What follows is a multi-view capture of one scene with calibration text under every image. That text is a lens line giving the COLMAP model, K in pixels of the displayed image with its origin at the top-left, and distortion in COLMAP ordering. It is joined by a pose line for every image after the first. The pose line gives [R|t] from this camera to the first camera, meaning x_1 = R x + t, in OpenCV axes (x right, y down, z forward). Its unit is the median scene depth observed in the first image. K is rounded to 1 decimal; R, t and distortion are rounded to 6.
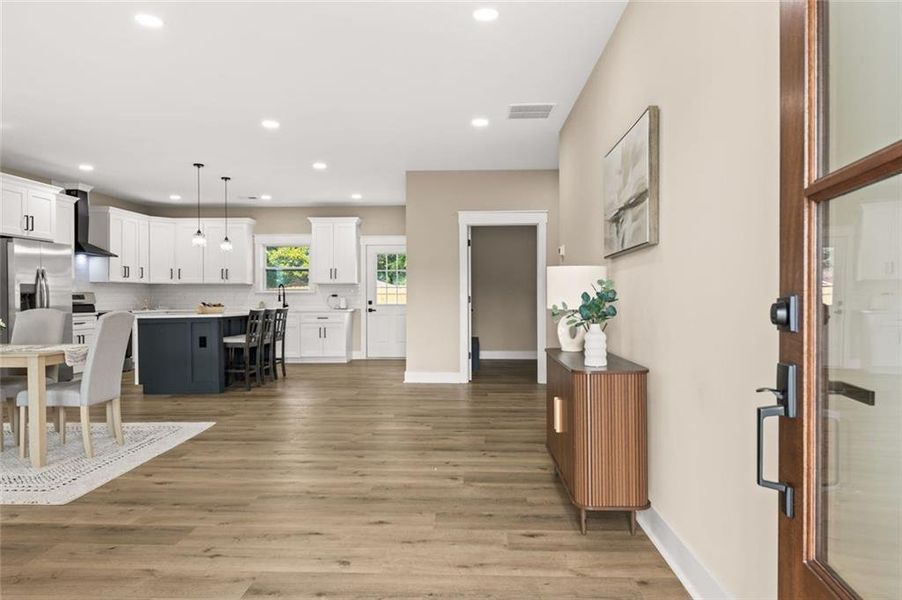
lens RADIAL K [[564.9, 0, 434.1], [0, 564.9, 300.3], [0, 0, 1]] dist [0.015240, -0.014793]
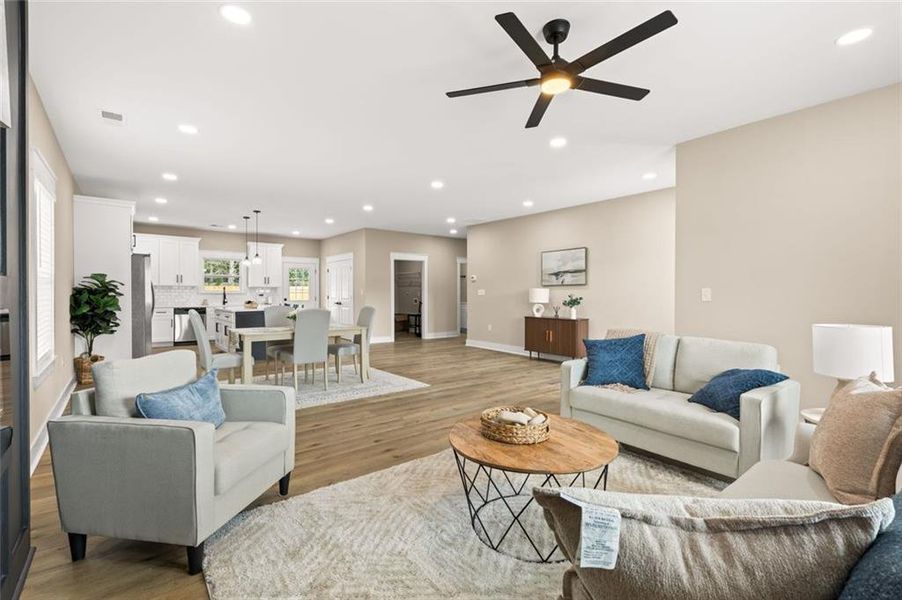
lens RADIAL K [[394.3, 0, 441.8], [0, 394.3, 297.7], [0, 0, 1]] dist [0.004472, 0.000814]
pose [[0.755887, -0.002781, 0.654697, -0.619551], [-0.000292, 0.999989, 0.004585, -0.008207], [-0.654703, -0.003657, 0.755878, -0.110009]]
